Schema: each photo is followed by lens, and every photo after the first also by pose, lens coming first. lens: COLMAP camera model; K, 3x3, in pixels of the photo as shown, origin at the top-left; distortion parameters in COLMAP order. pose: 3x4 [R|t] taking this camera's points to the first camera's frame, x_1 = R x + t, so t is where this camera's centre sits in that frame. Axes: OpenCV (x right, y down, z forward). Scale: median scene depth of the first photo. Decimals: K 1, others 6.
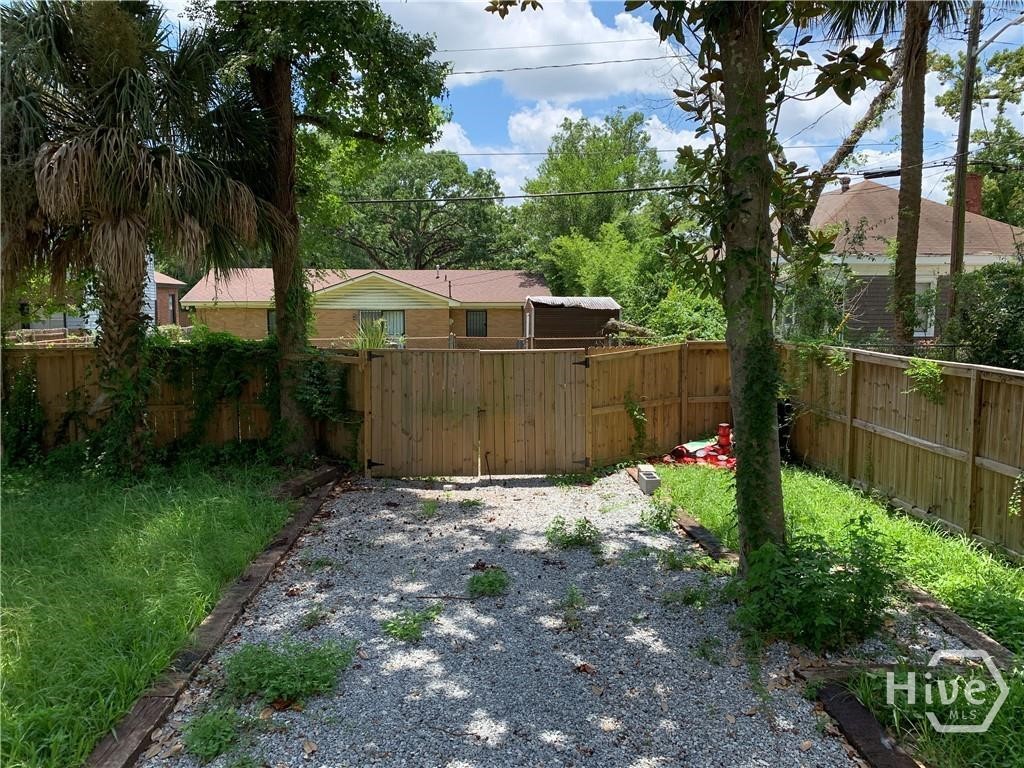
lens RADIAL K [[789.5, 0, 510.6], [0, 789.5, 384.1], [0, 0, 1]] dist [0.015957, -0.003707]
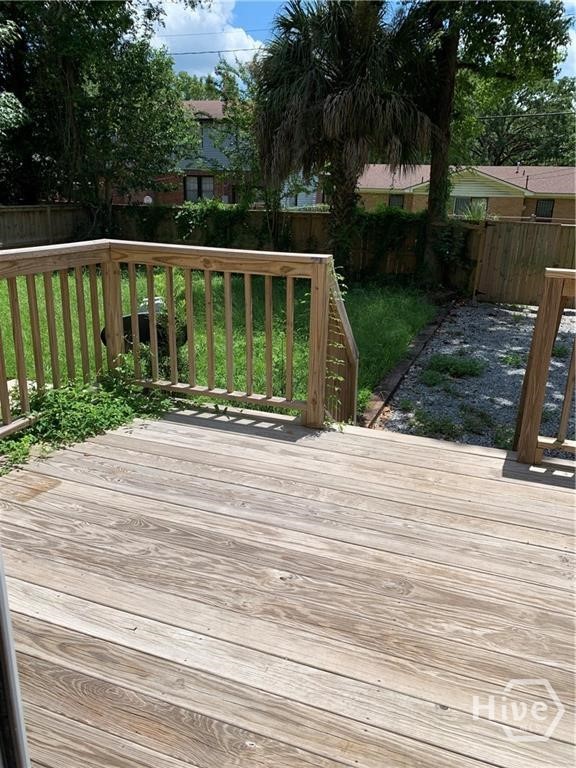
lens RADIAL K [[592.1, 0, 288.0], [0, 592.1, 379.9], [0, 0, 1]] dist [0.015957, -0.003707]
pose [[0.911400, 0.147865, -0.384040, -0.034315], [-0.066959, 0.974065, 0.216133, 0.036687], [0.406038, -0.171269, 0.897664, -0.296173]]
